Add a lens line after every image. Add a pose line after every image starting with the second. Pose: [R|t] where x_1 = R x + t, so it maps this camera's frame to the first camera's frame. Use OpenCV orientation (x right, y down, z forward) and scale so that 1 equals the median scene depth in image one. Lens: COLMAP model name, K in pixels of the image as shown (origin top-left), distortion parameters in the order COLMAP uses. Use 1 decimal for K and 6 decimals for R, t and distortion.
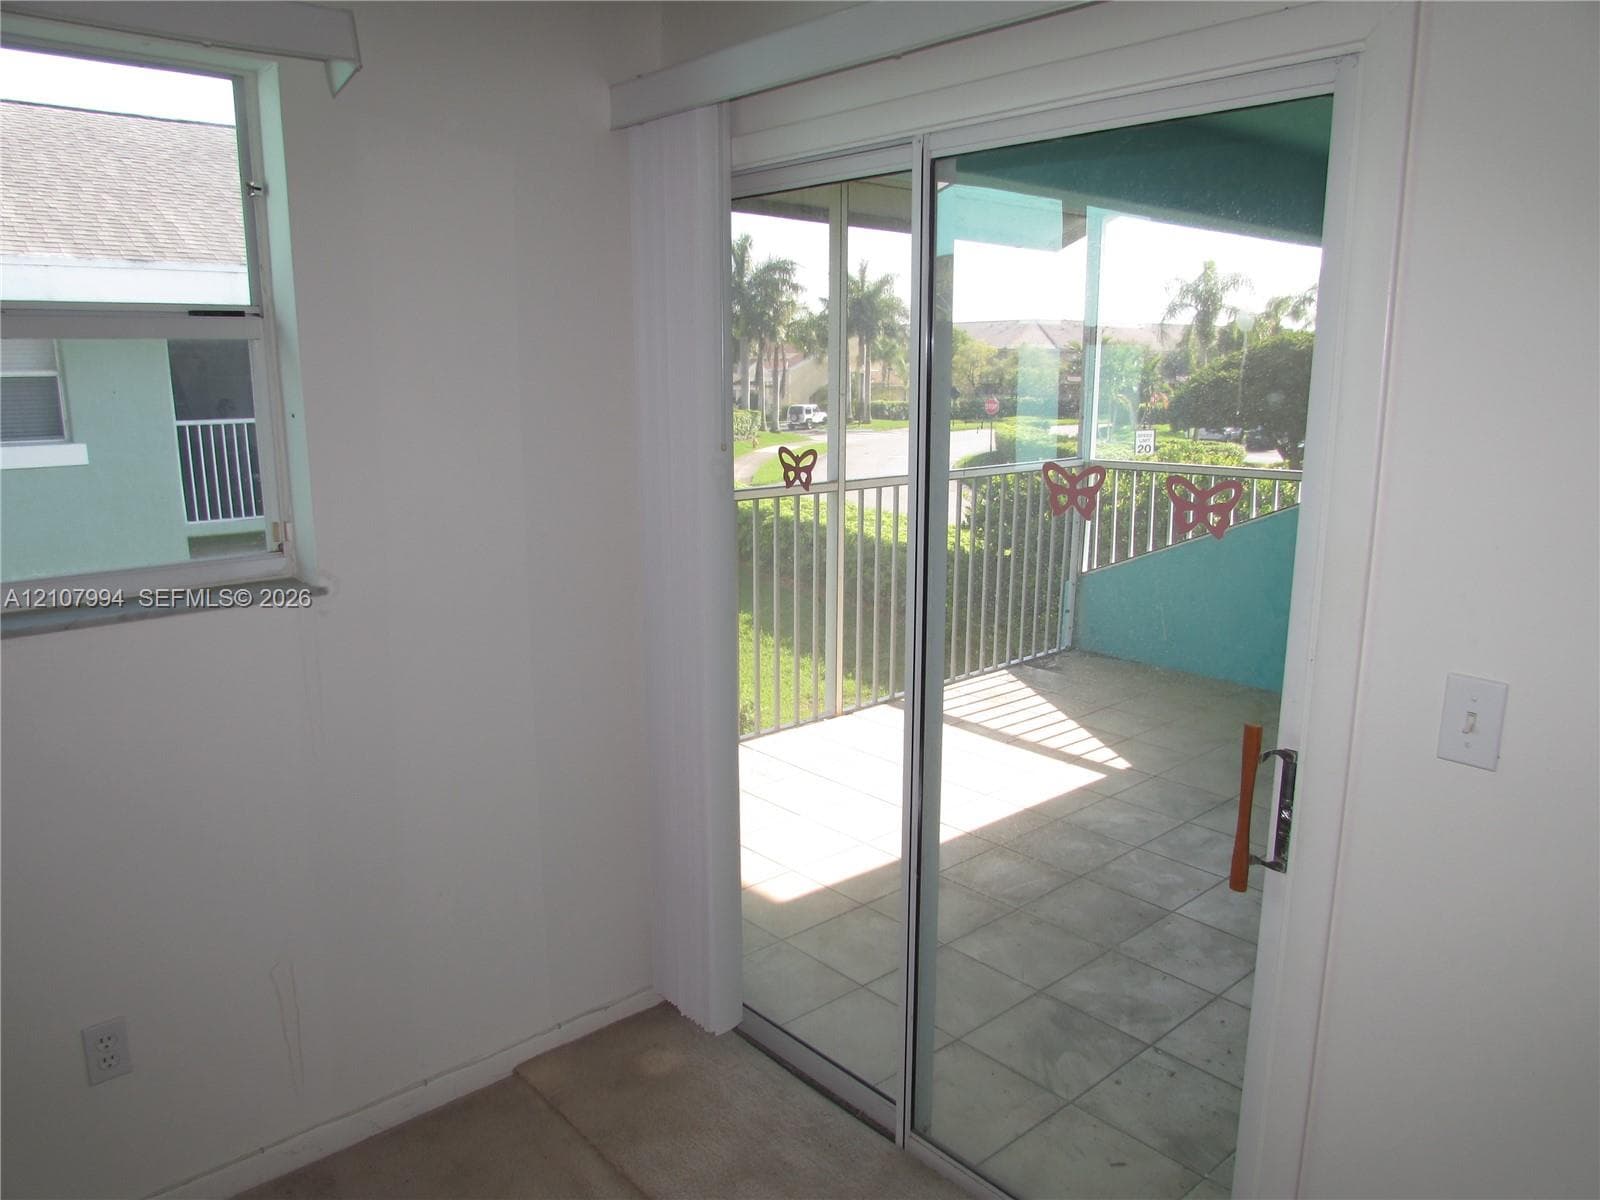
lens RADIAL K [[1131.8, 0, 800.0], [0, 1131.8, 600.0], [0, 0, 1]] dist [-0.053419, 0.025616]
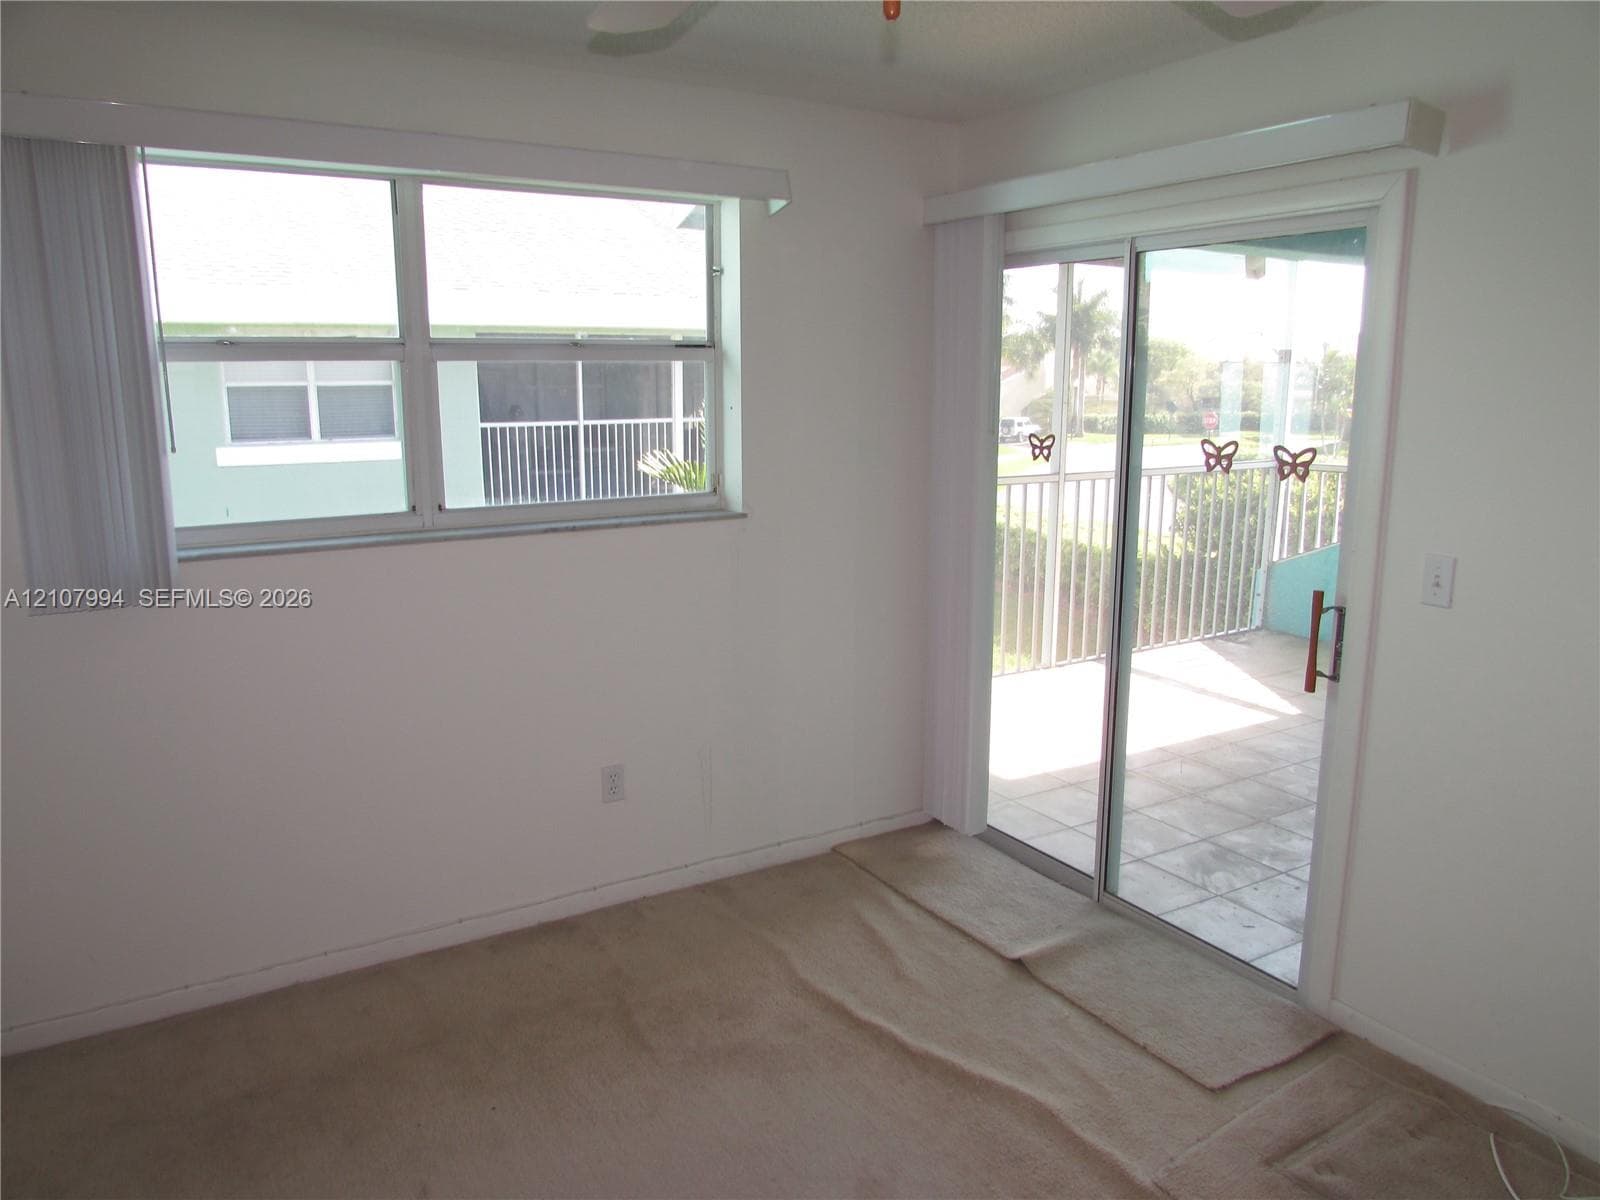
lens RADIAL K [[1131.8, 0, 800.0], [0, 1131.8, 600.0], [0, 0, 1]] dist [-0.053419, 0.025616]
pose [[0.983467, 0.034282, -0.177811, -0.016081], [-0.036187, 0.999317, -0.007478, 0.039777], [0.177433, 0.013788, 0.984036, -0.193213]]
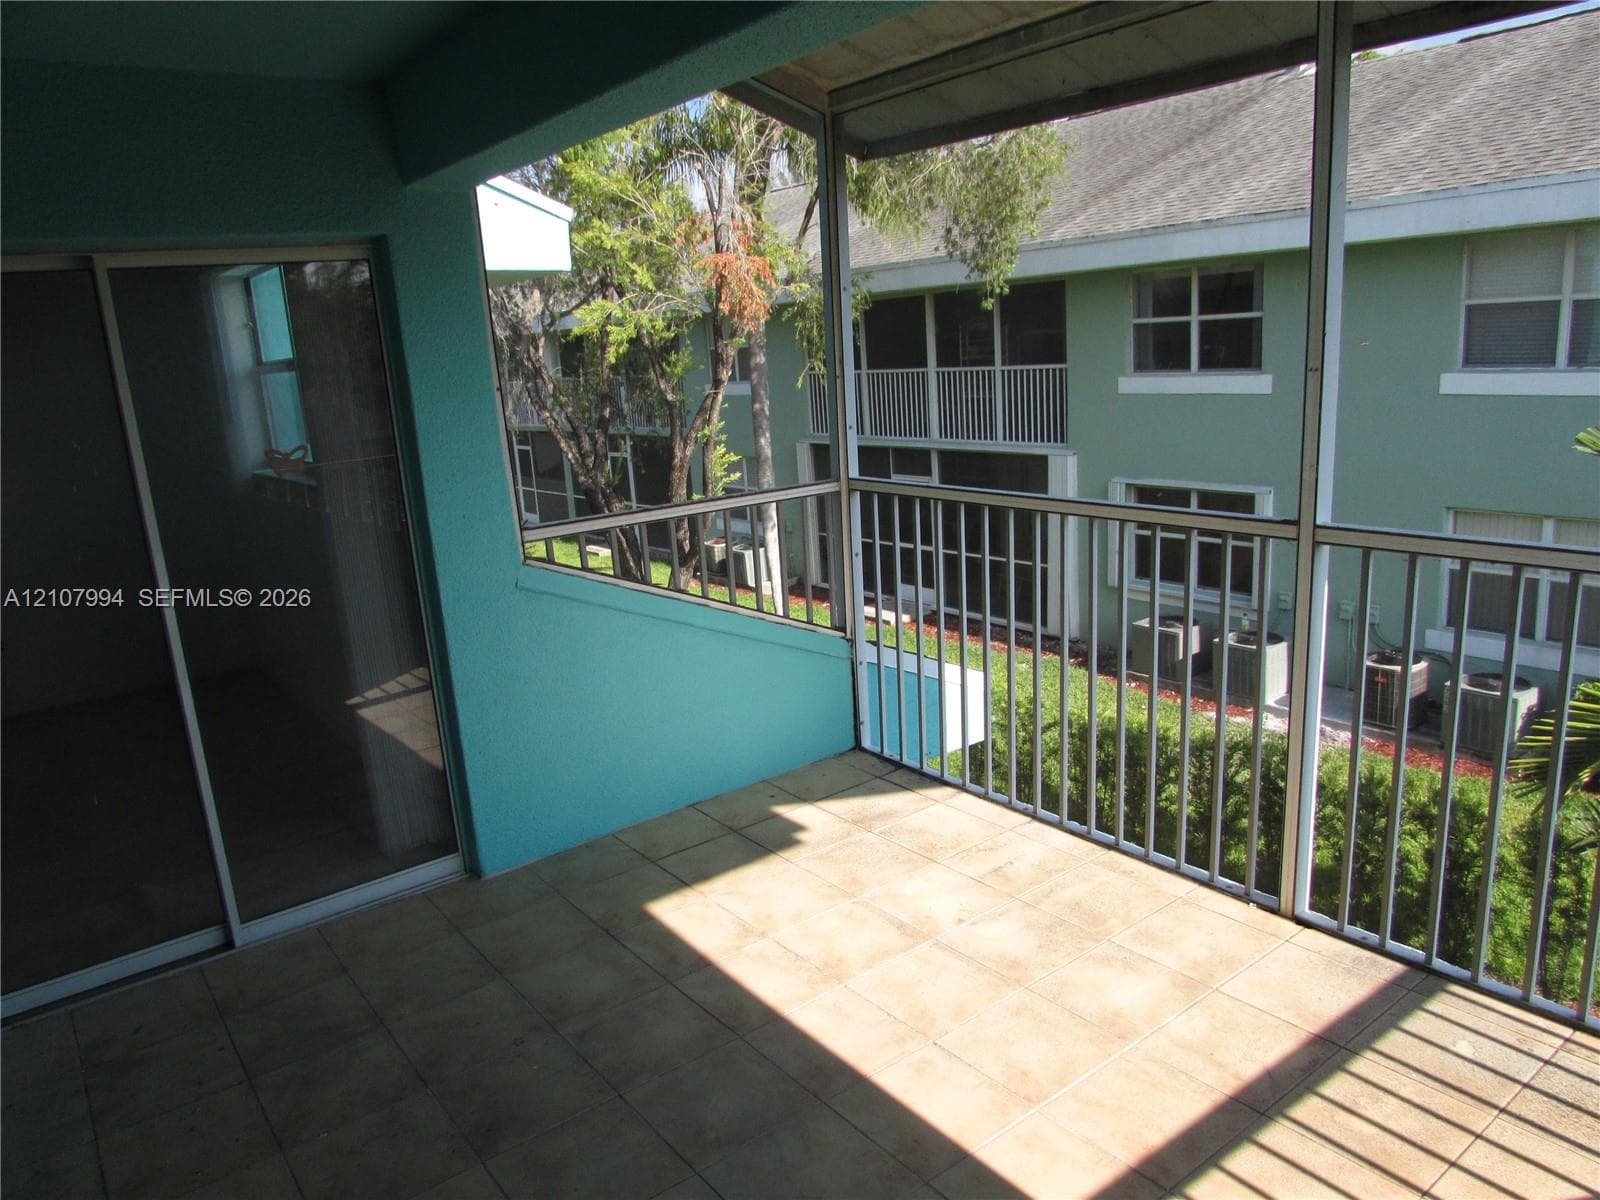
lens RADIAL K [[1131.8, 0, 800.0], [0, 1131.8, 600.0], [0, 0, 1]] dist [-0.053419, 0.025616]
pose [[-0.072301, 0.234551, -0.969411, 0.473274], [-0.143997, 0.959317, 0.242848, -0.131807], [0.986933, 0.157150, -0.035585, 0.605644]]
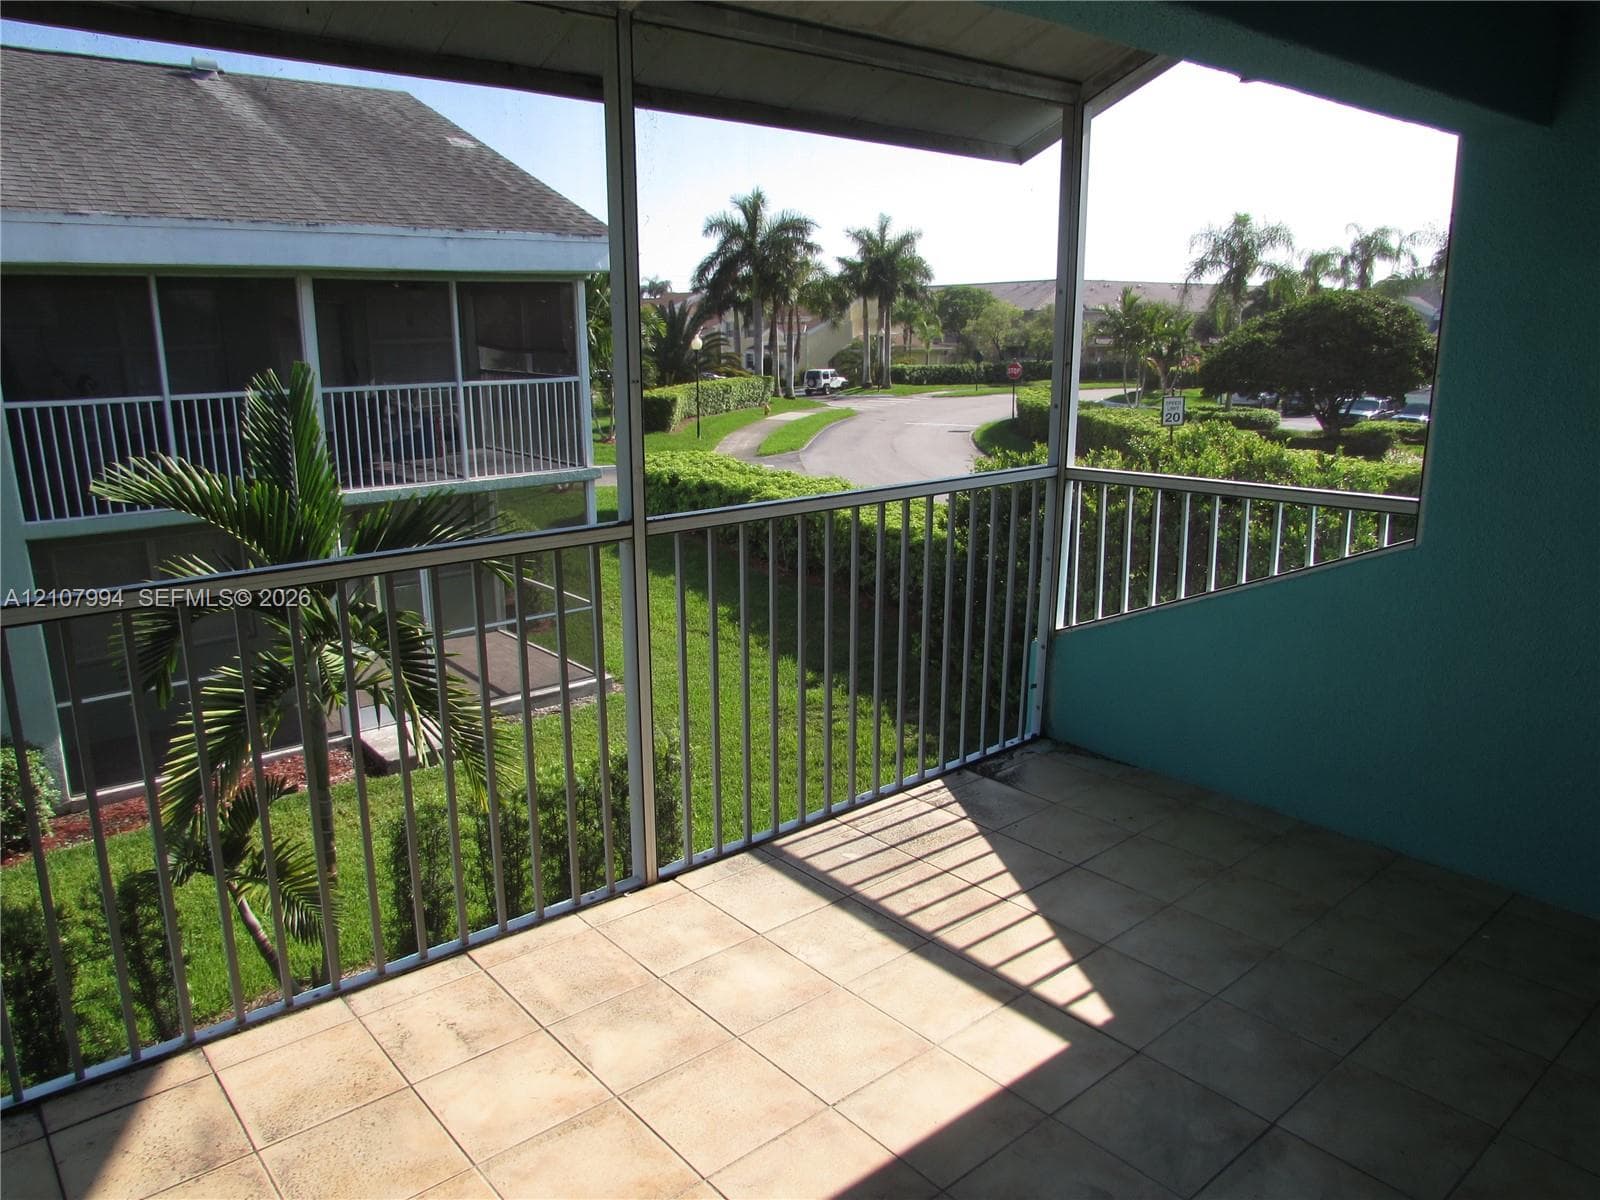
lens RADIAL K [[1131.8, 0, 800.0], [0, 1131.8, 600.0], [0, 0, 1]] dist [-0.053419, 0.025616]
pose [[0.999686, 0.000598, -0.025056, 0.108052], [0.000191, 0.999505, 0.031463, -0.064536], [0.025063, -0.031458, 0.999191, 0.295291]]
